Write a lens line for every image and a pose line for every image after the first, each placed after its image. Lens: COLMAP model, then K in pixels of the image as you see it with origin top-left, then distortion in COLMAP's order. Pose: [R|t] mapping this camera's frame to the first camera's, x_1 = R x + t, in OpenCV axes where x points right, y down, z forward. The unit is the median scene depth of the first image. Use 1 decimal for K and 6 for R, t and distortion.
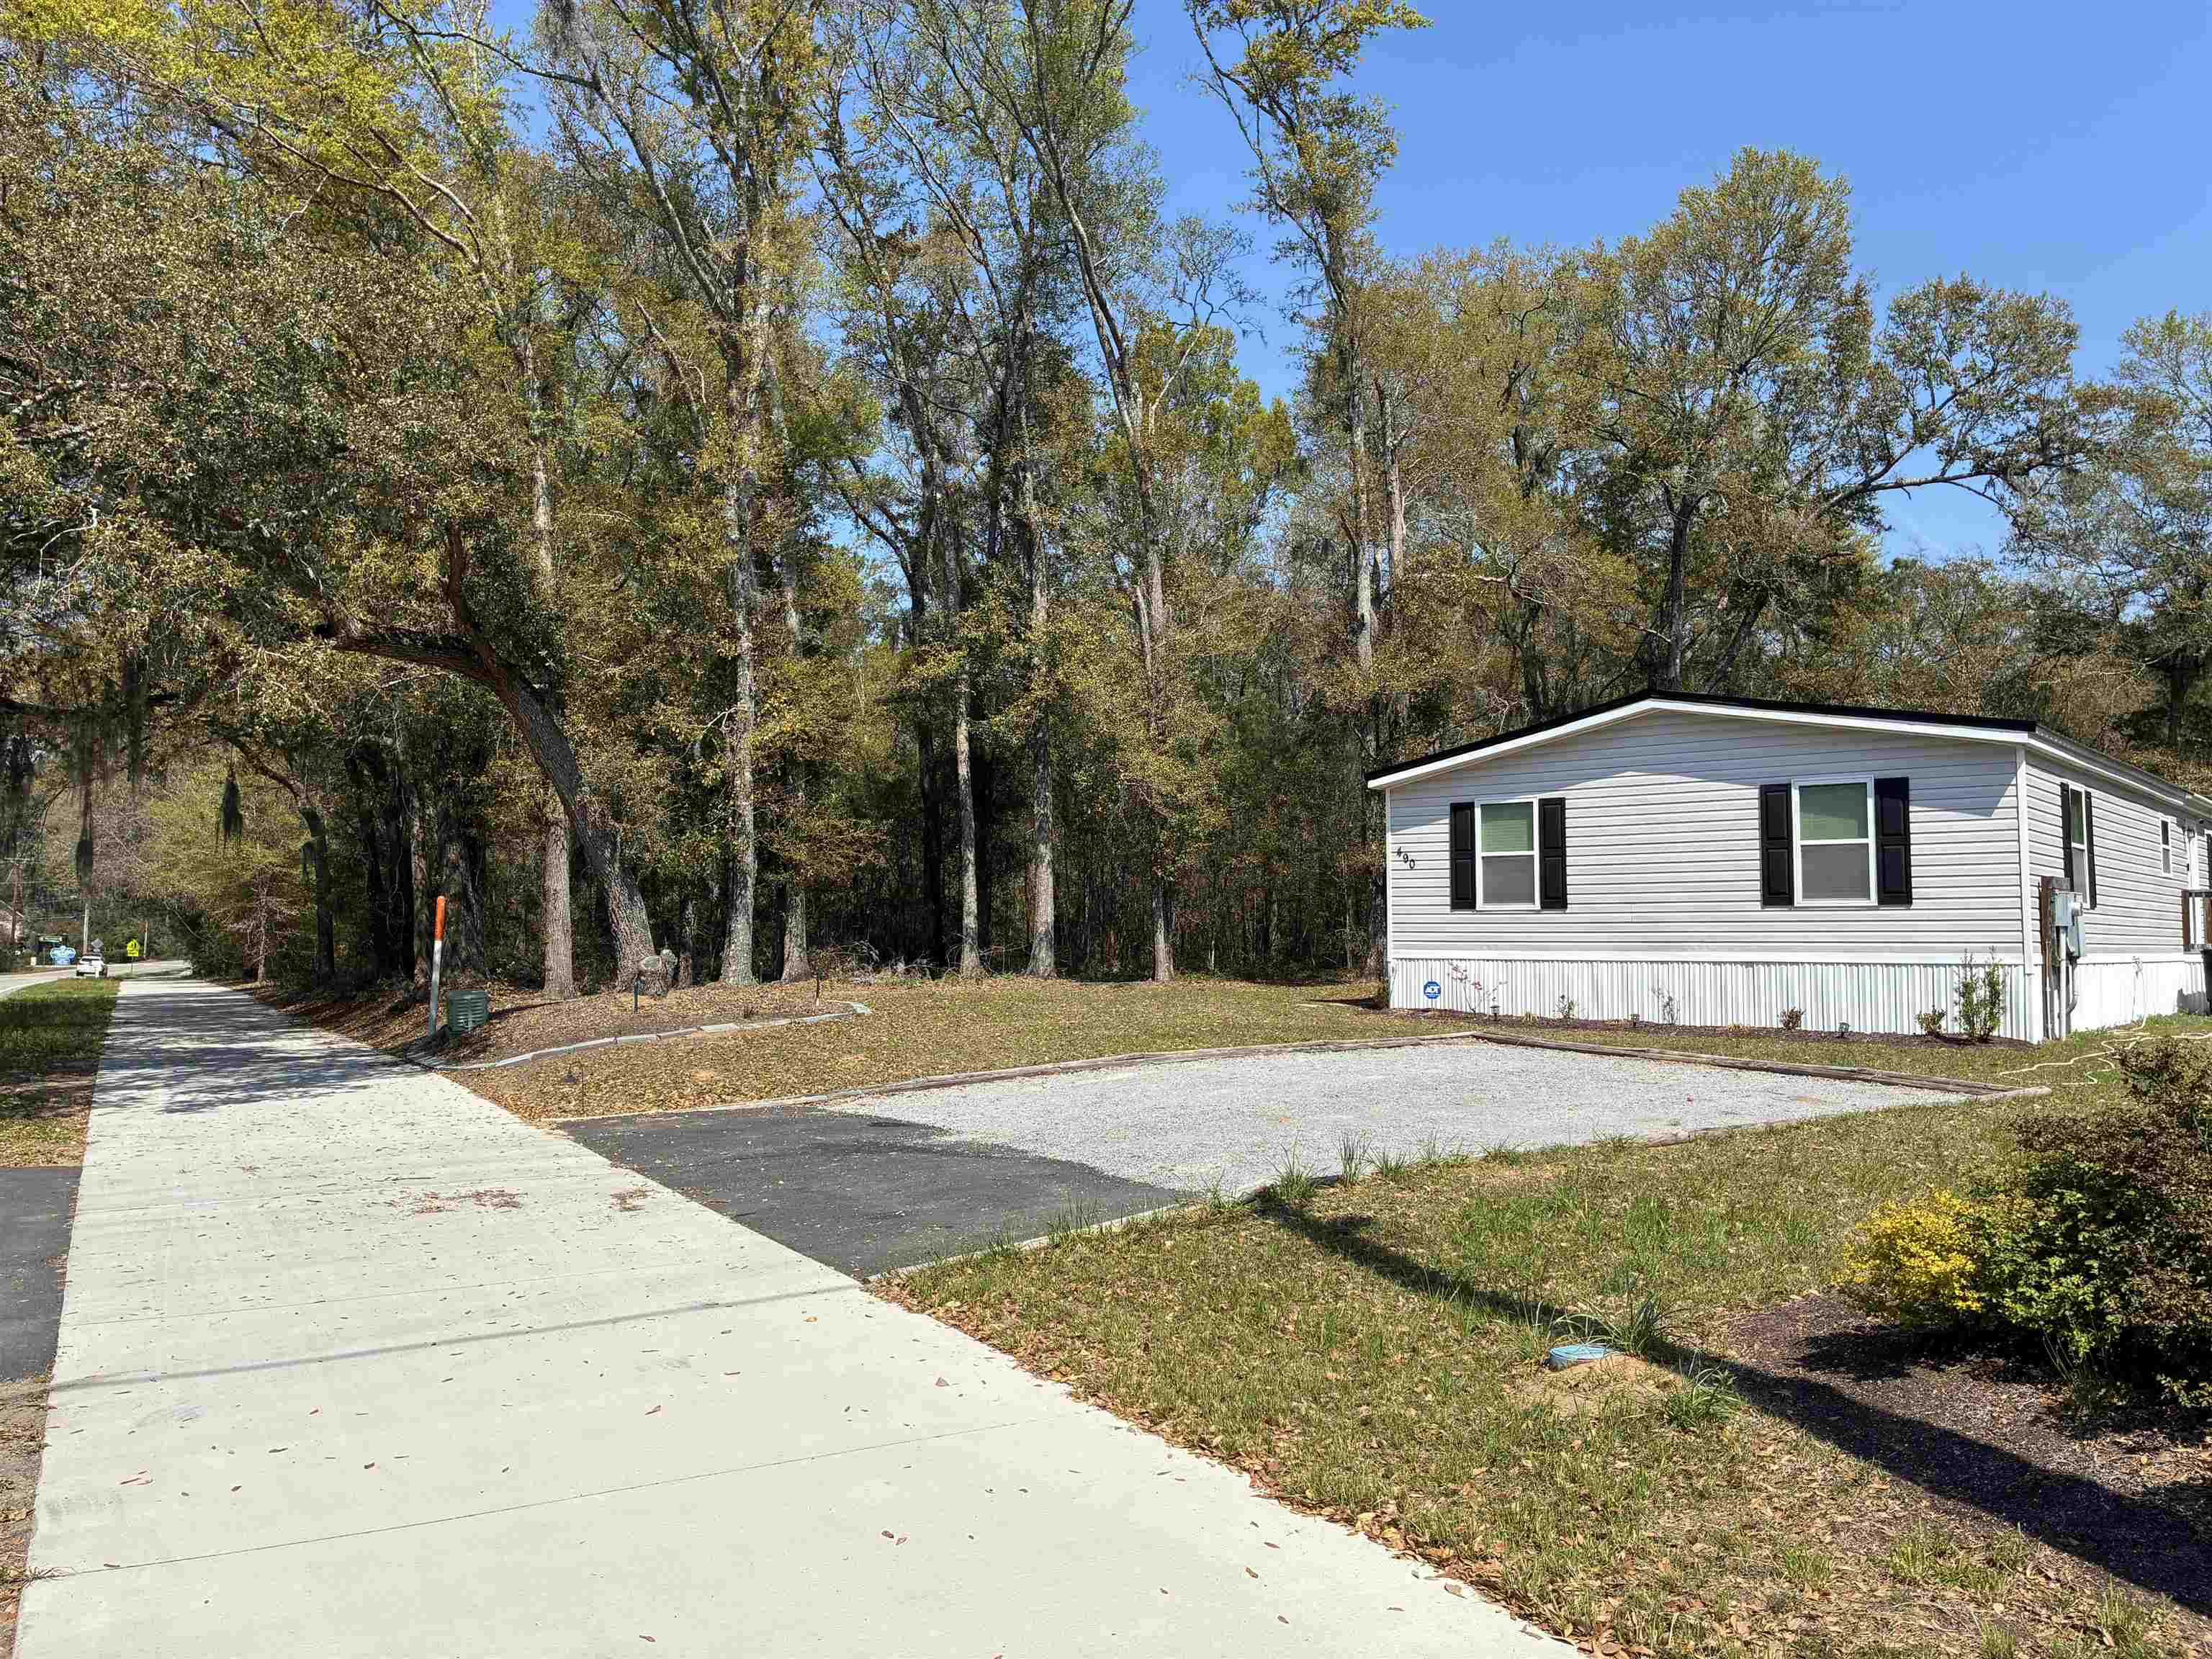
lens RADIAL K [[1697.1, 0, 1099.4], [0, 1697.1, 809.4], [0, 0, 1]] dist [0.049706, -0.061049]
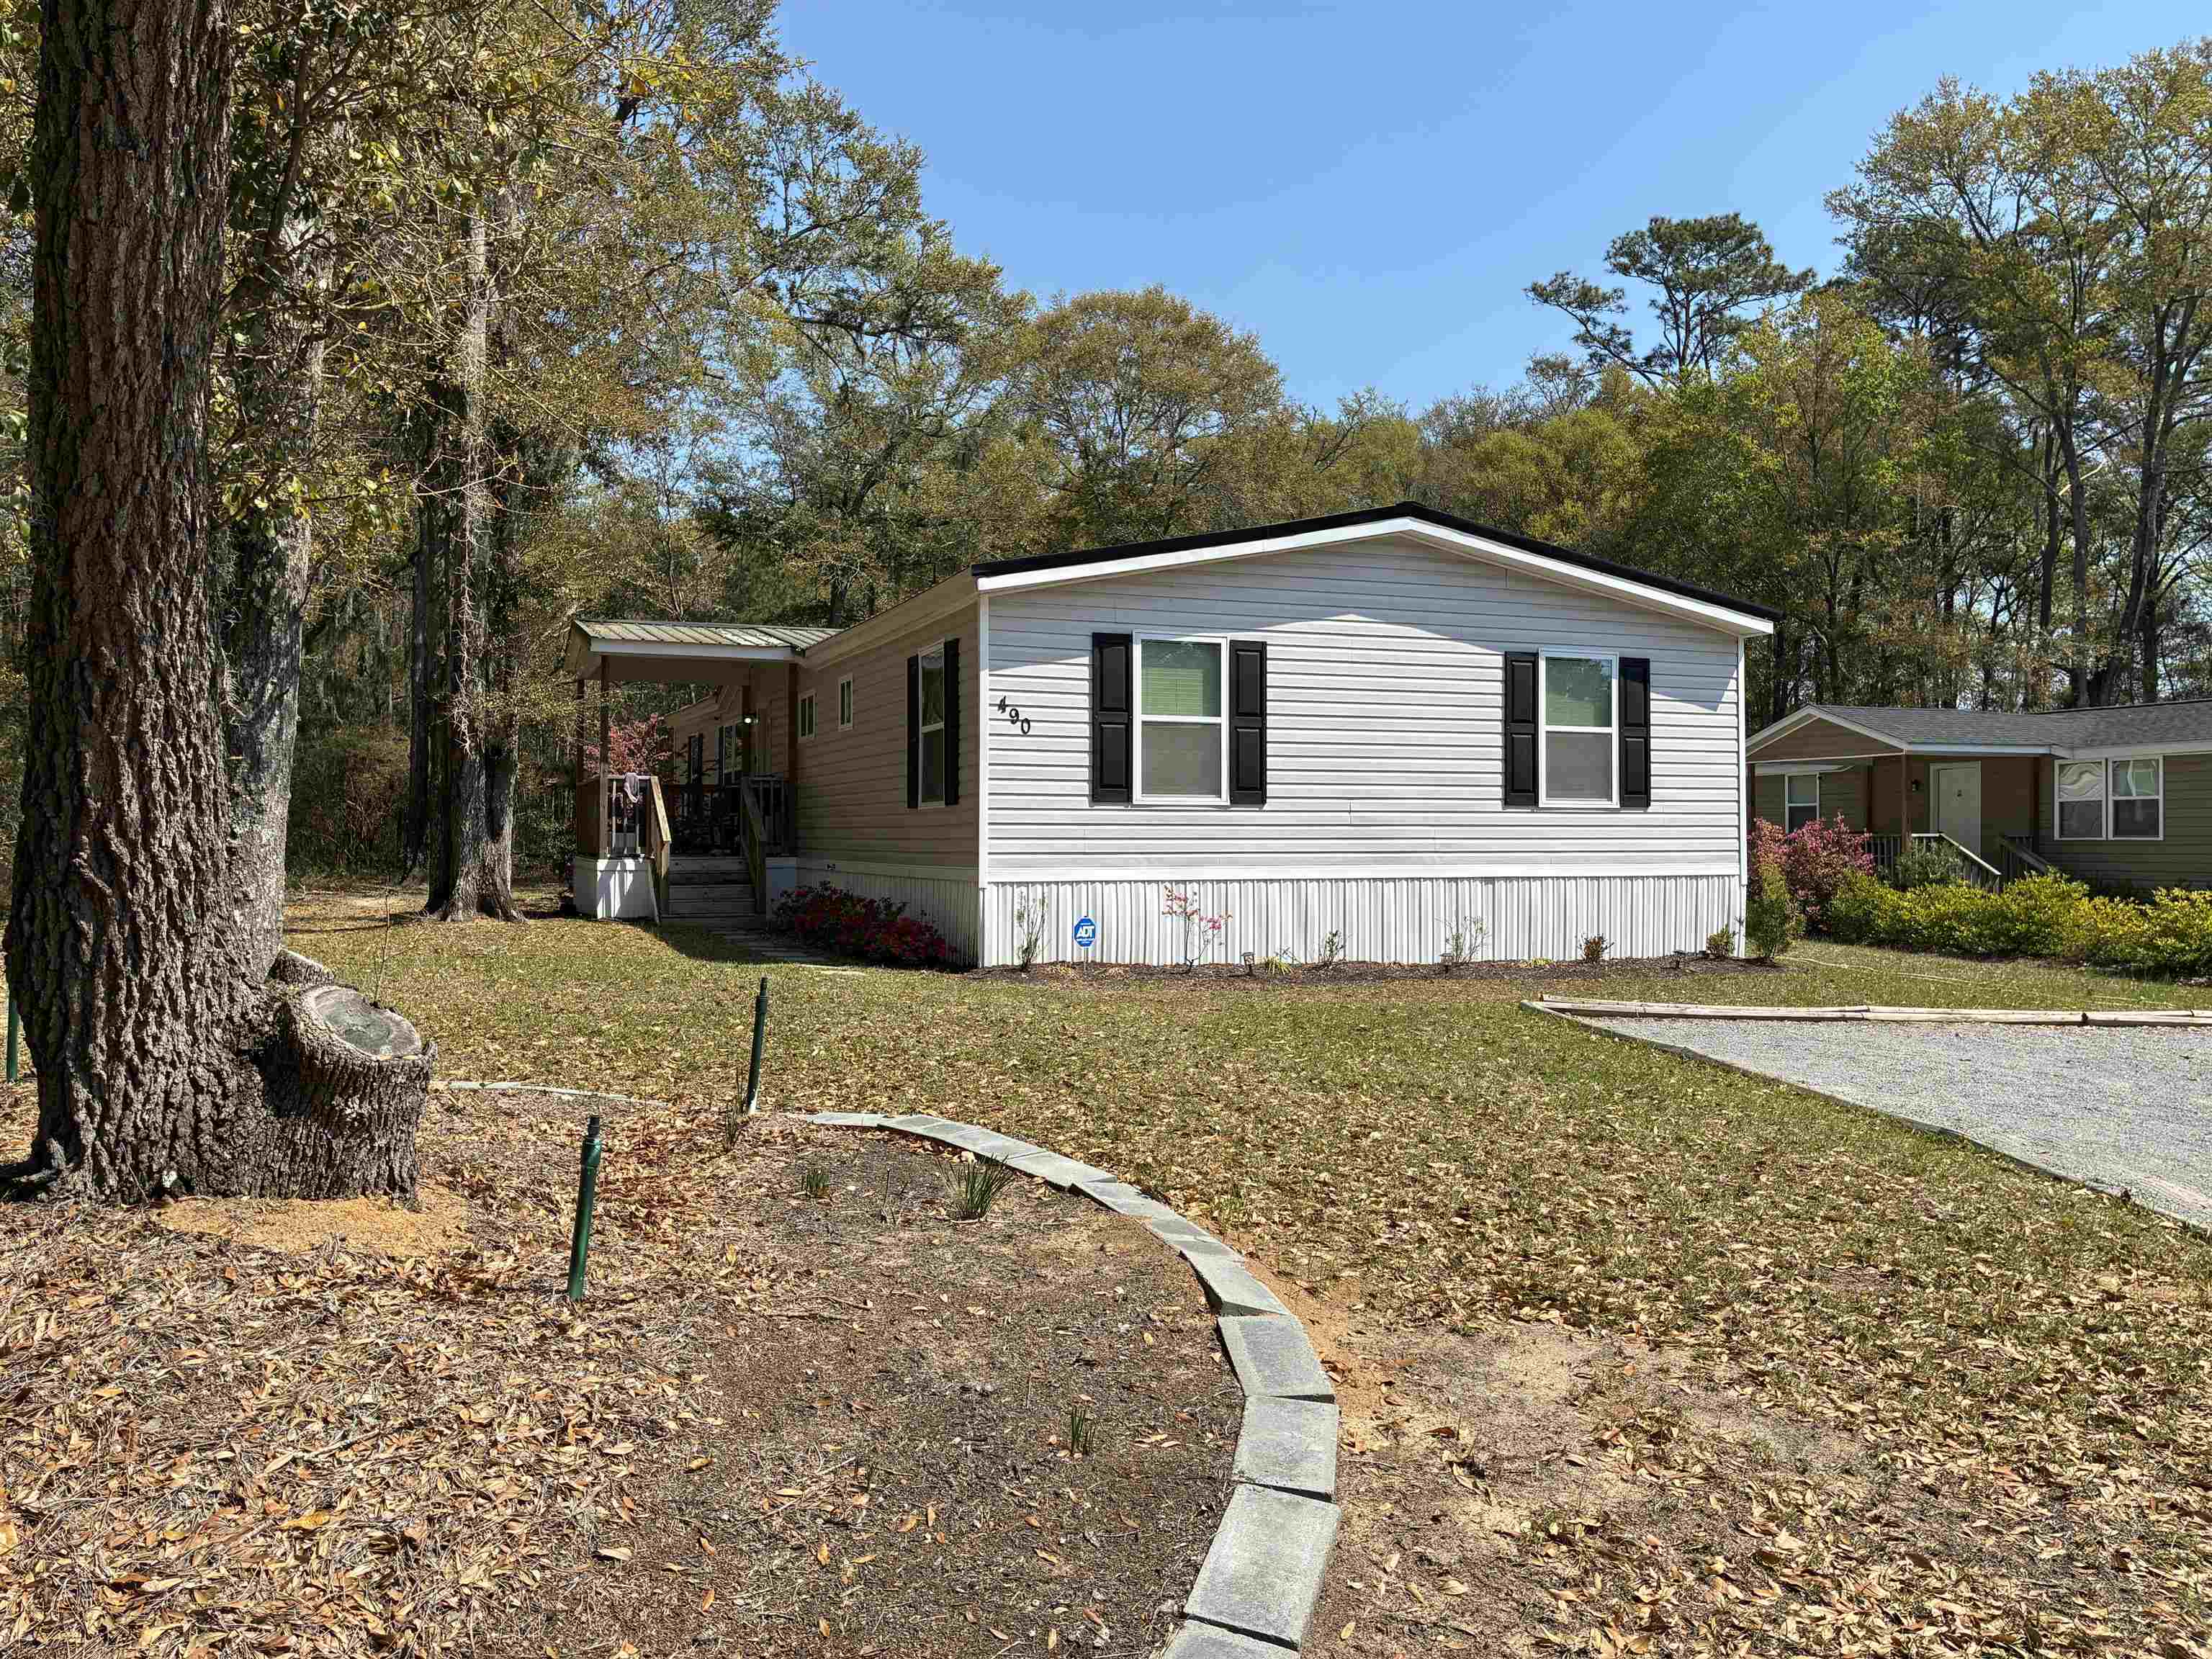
lens RADIAL K [[1697.1, 0, 1123.0], [0, 1697.1, 818.8], [0, 0, 1]] dist [0.049706, -0.061049]
pose [[0.475761, 0.007549, 0.879542, -0.329132], [-0.068793, 0.997219, 0.028652, 0.045156], [-0.876880, -0.074138, 0.474957, 0.678700]]
